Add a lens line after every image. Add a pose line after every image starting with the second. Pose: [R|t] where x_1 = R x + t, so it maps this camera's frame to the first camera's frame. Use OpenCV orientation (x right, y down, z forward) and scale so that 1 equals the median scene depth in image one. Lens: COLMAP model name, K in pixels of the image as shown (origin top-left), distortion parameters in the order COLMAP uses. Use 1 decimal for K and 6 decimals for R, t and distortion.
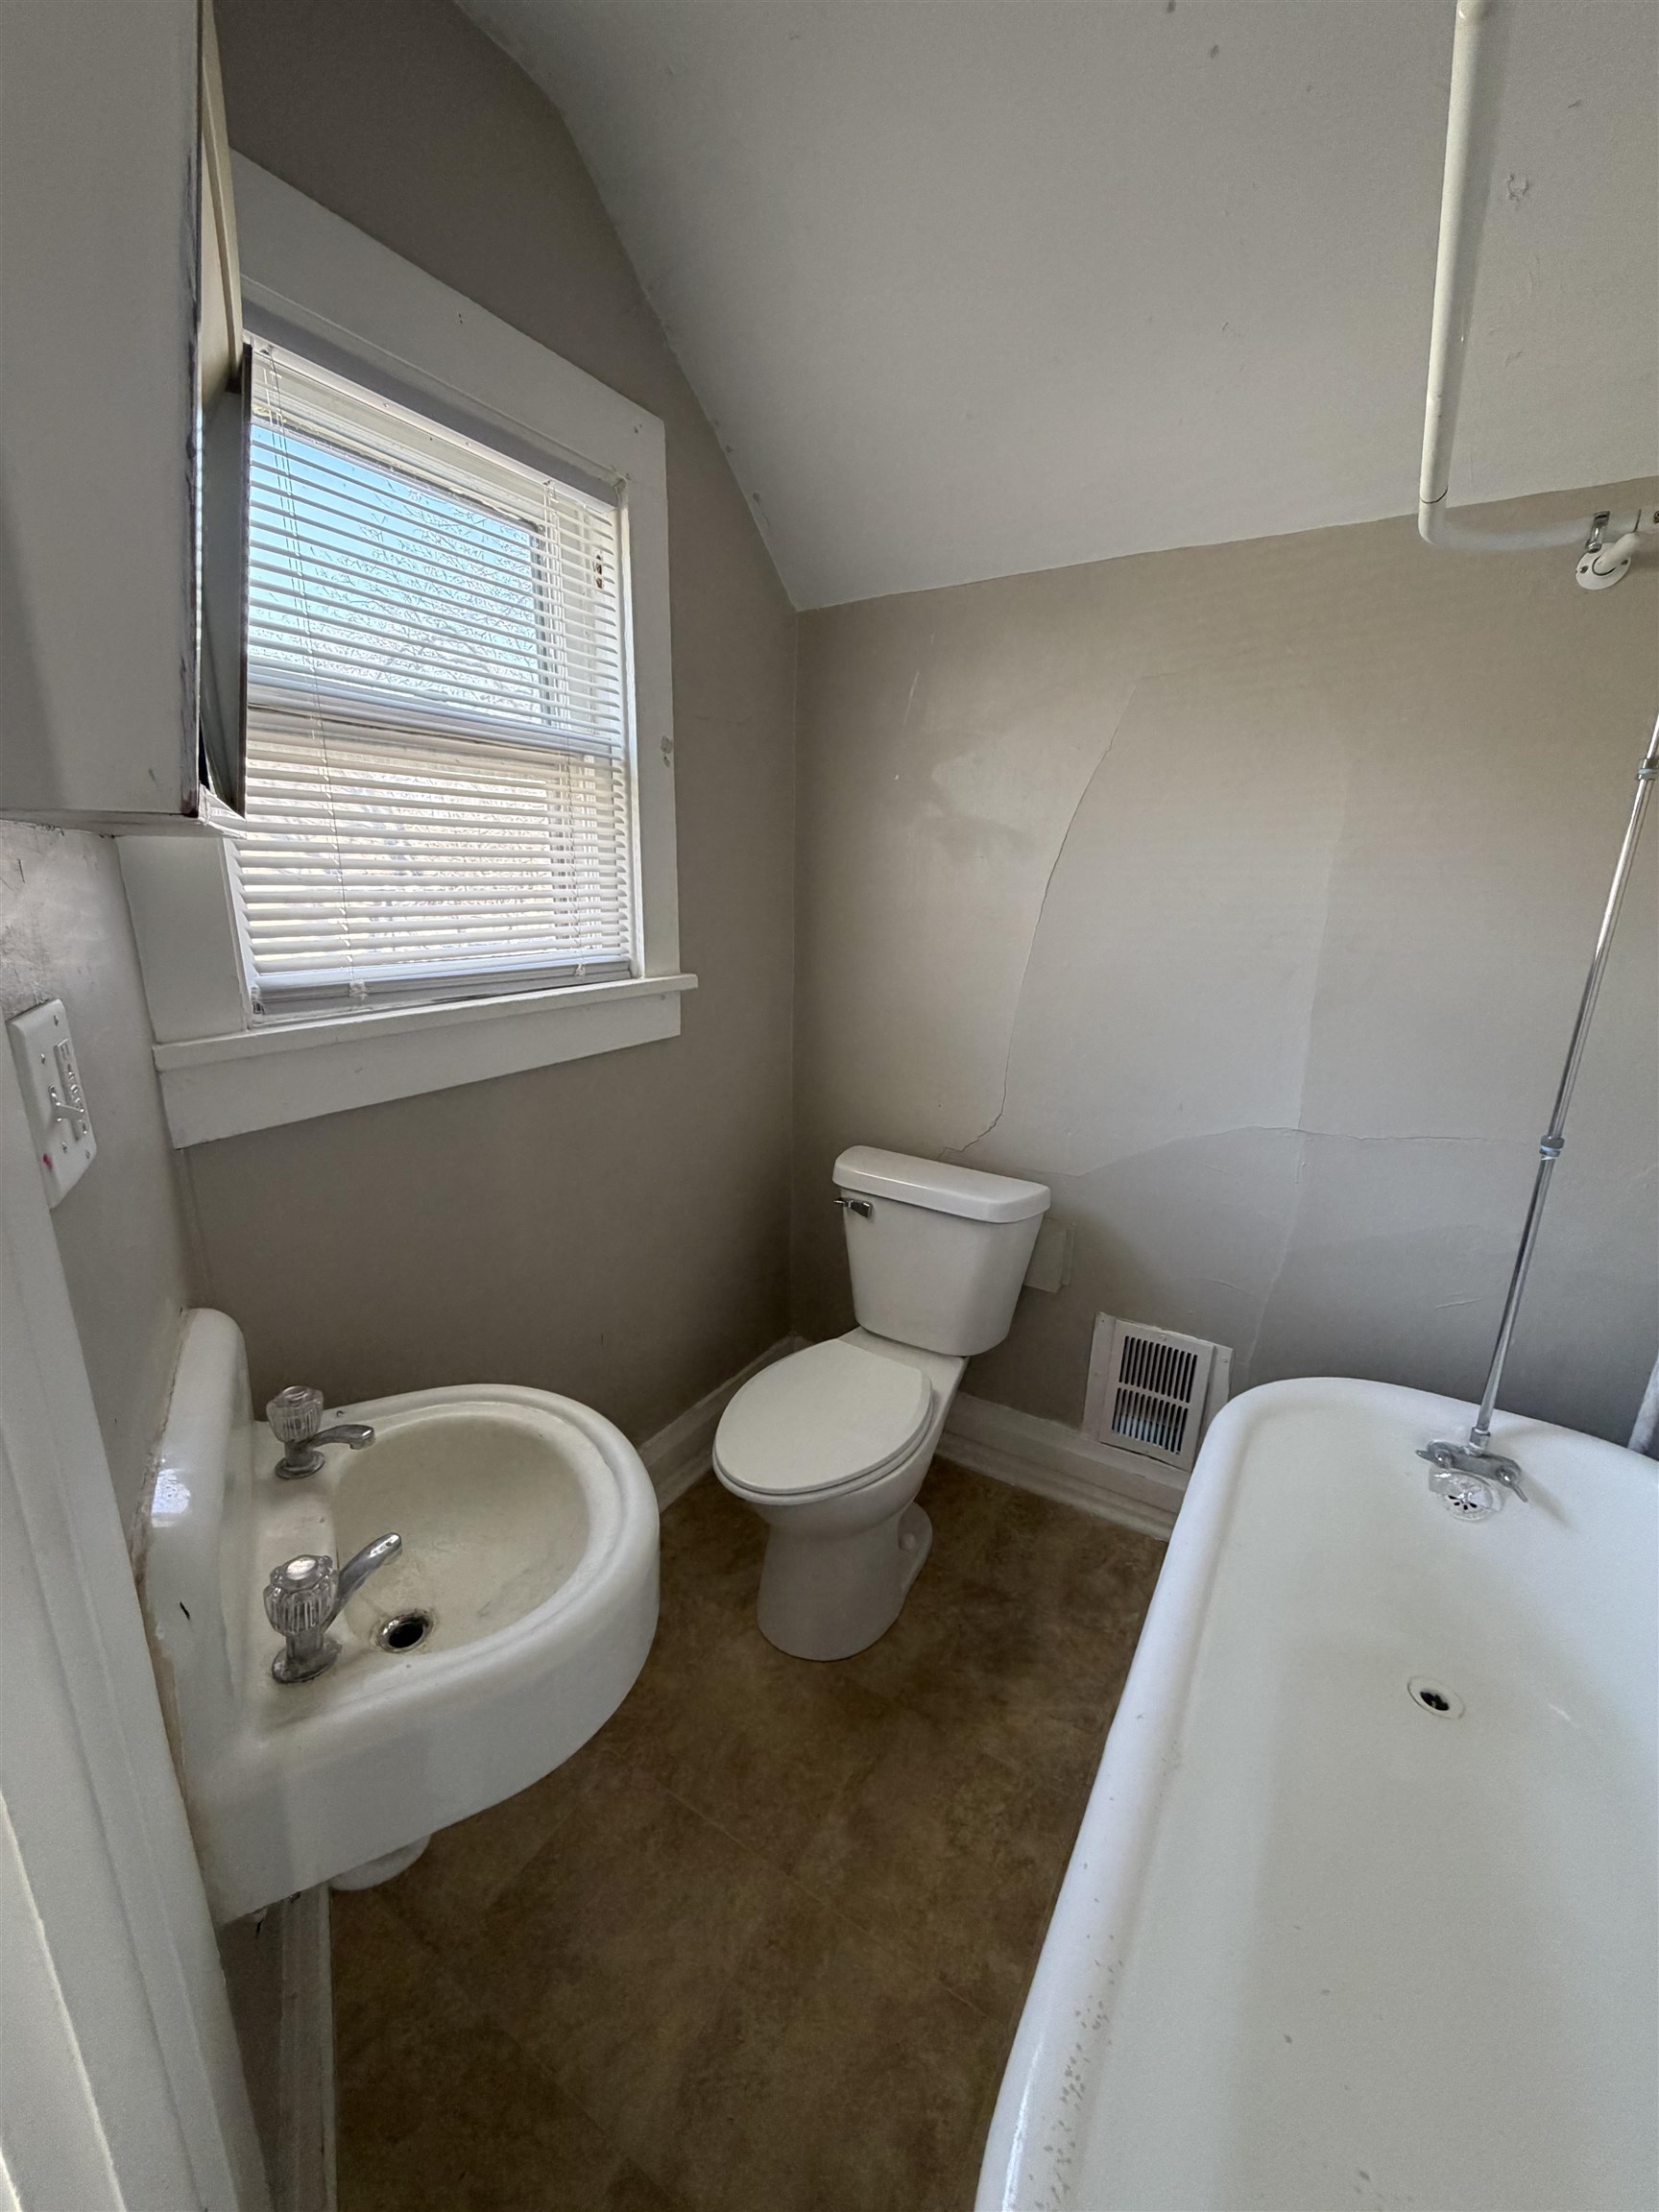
lens RADIAL K [[882.1, 0, 823.7], [0, 882.1, 1101.9], [0, 0, 1]] dist [-0.002726, 0.000462]
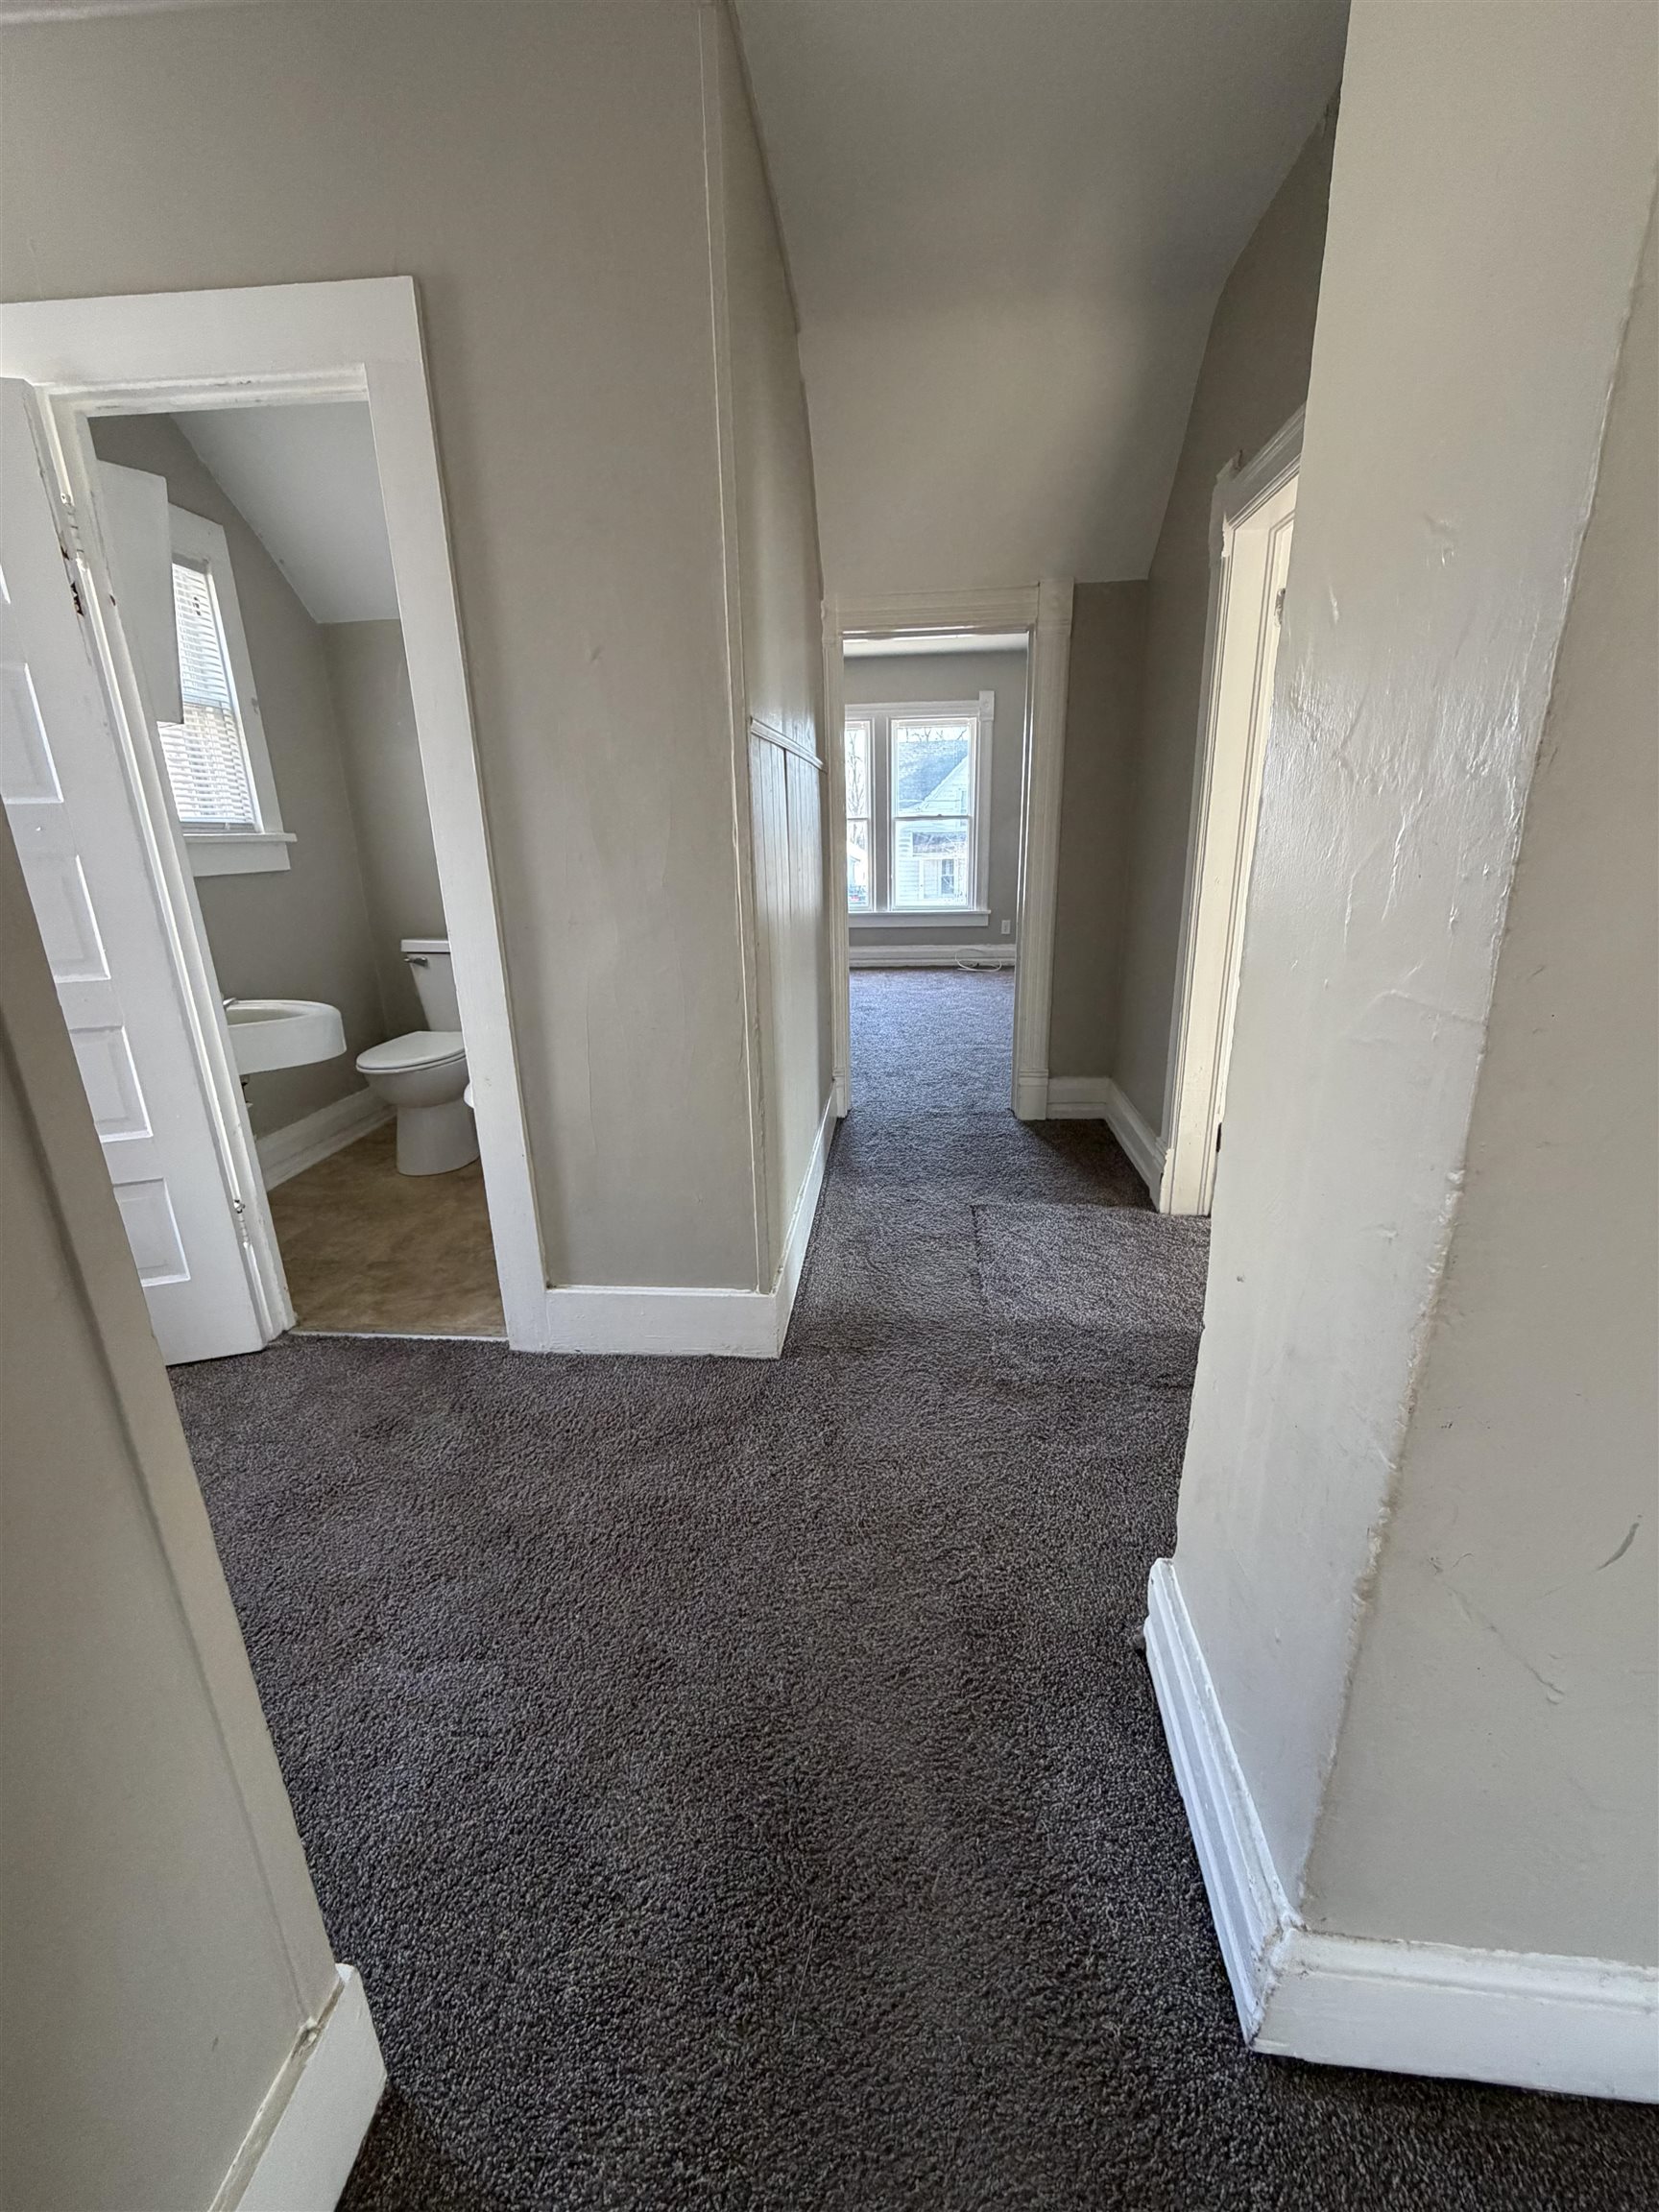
lens RADIAL K [[882.1, 0, 833.4], [0, 882.1, 1106.6], [0, 0, 1]] dist [-0.002726, 0.000462]
pose [[0.890576, -0.166456, 0.423281, -0.021006], [0.152788, 0.986033, 0.066296, 0.469252], [-0.428404, 0.005630, 0.903570, -1.124658]]
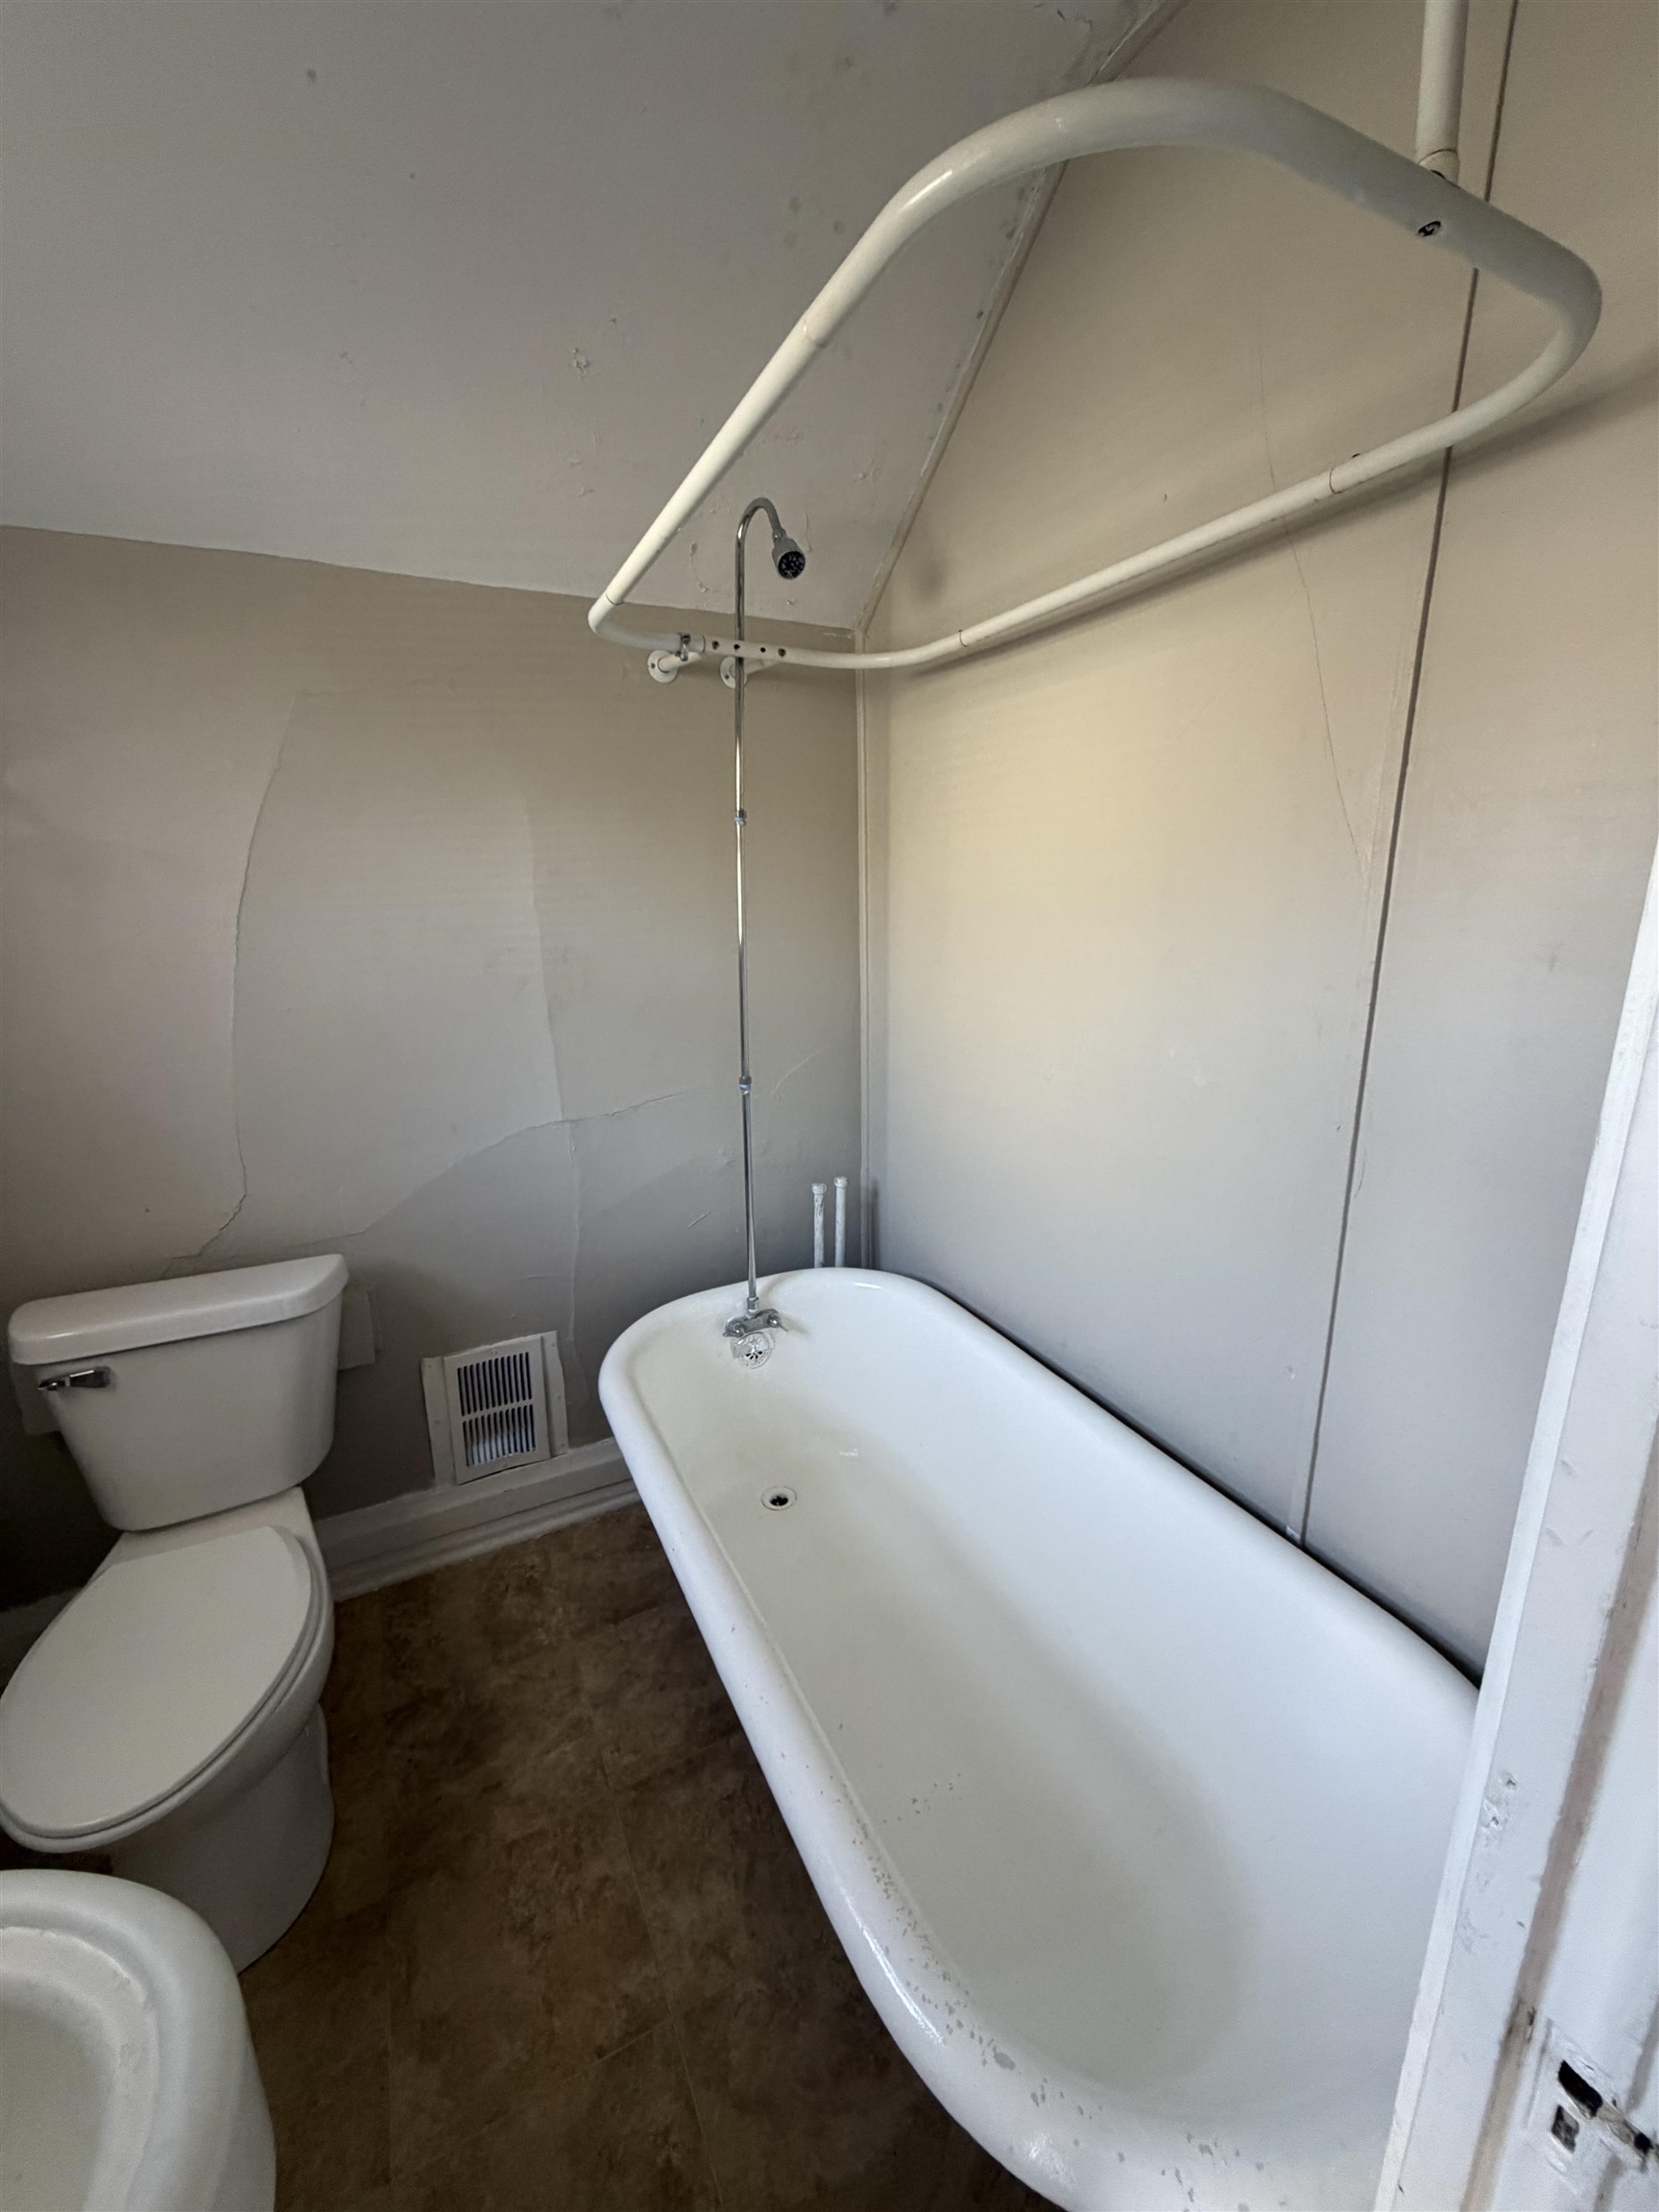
lens RADIAL K [[882.1, 0, 817.8], [0, 882.1, 1103.8], [0, 0, 1]] dist [-0.002726, 0.000462]
pose [[0.533520, -0.233385, 0.812950, -0.189461], [0.241091, 0.963264, 0.118315, -0.041781], [-0.810698, 0.132872, 0.570188, 0.082326]]
